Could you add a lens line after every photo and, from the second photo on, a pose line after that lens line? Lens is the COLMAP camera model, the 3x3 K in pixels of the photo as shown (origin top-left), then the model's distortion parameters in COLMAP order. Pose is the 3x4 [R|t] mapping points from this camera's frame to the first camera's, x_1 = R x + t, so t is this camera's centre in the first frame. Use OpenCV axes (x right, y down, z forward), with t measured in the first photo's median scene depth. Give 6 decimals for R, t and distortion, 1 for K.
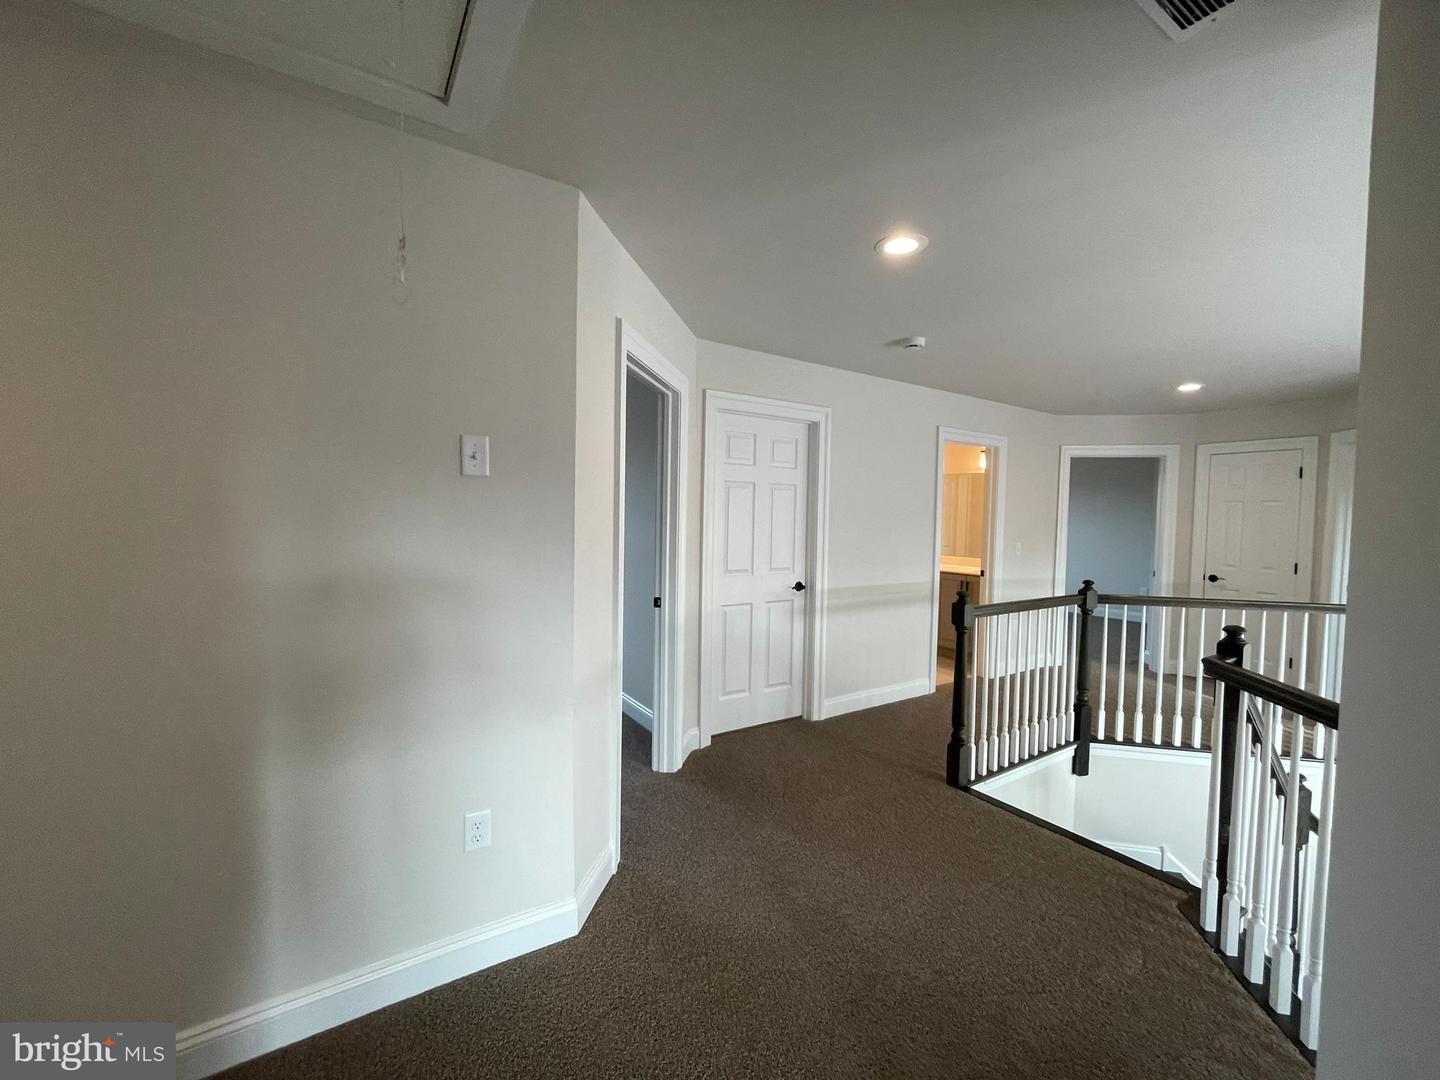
lens RADIAL K [[586.2, 0, 720.0], [0, 586.2, 540.0], [0, 0, 1]] dist [0.000068, -0.000012]
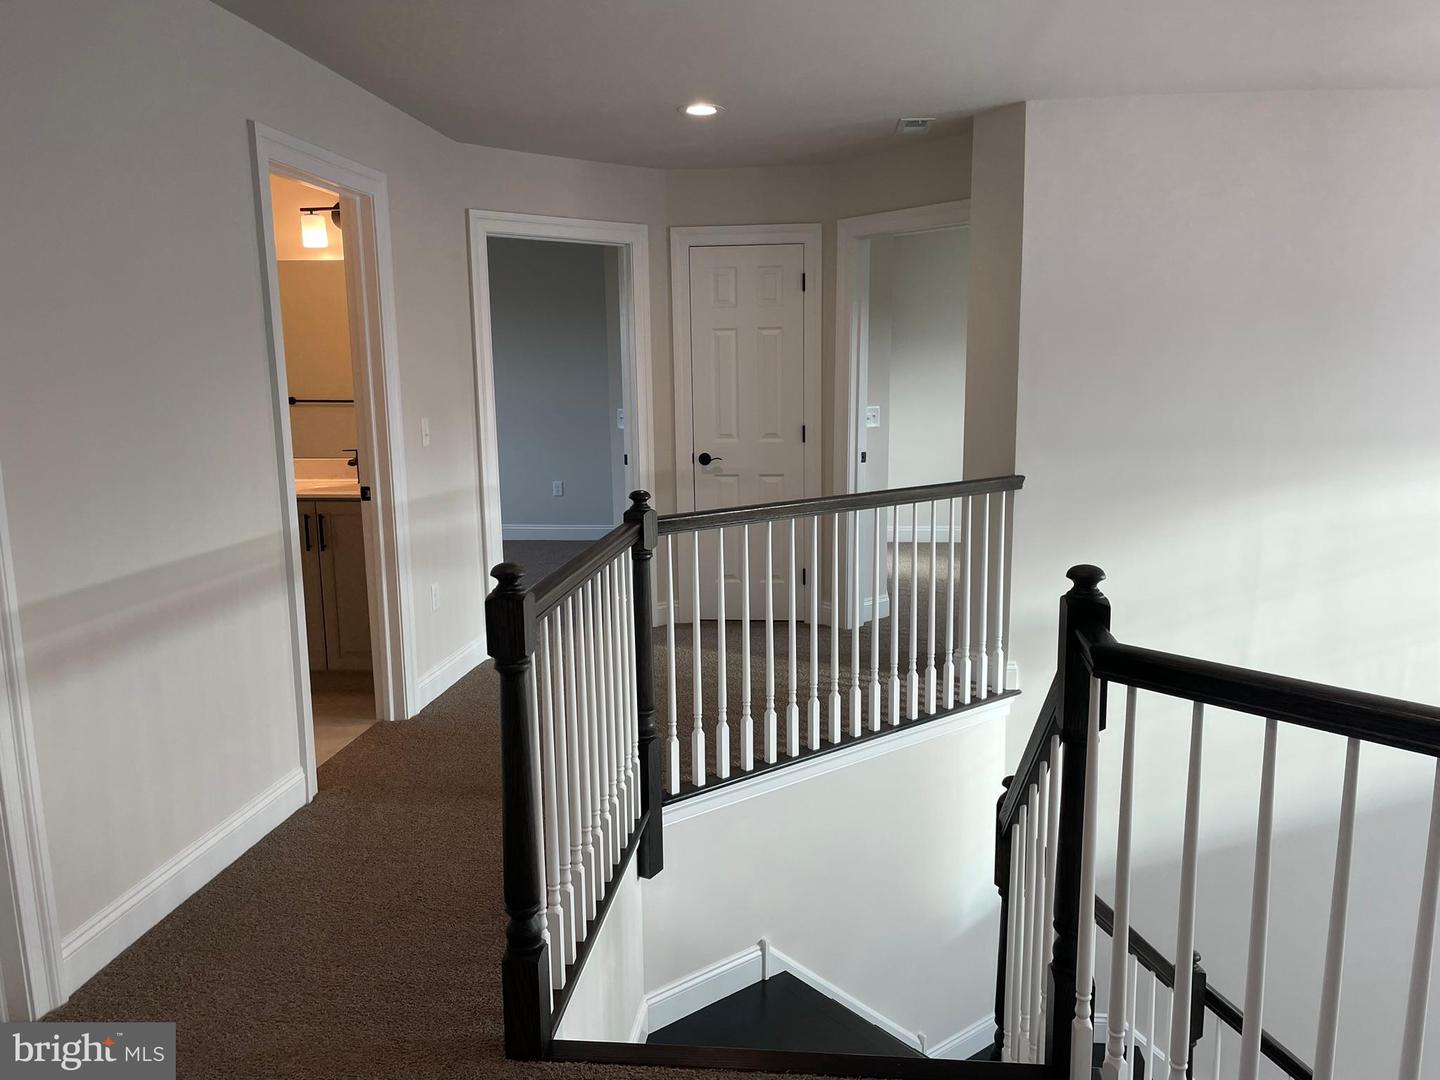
lens RADIAL K [[1089.7, 0, 722.2], [0, 1089.7, 552.6], [0, 0, 1]] dist [0.120274, -0.111878]
pose [[0.632974, -0.154715, 0.758556, -0.020882], [0.055881, 0.986402, 0.154557, -0.013985], [-0.772154, -0.055442, 0.633012, 0.297027]]
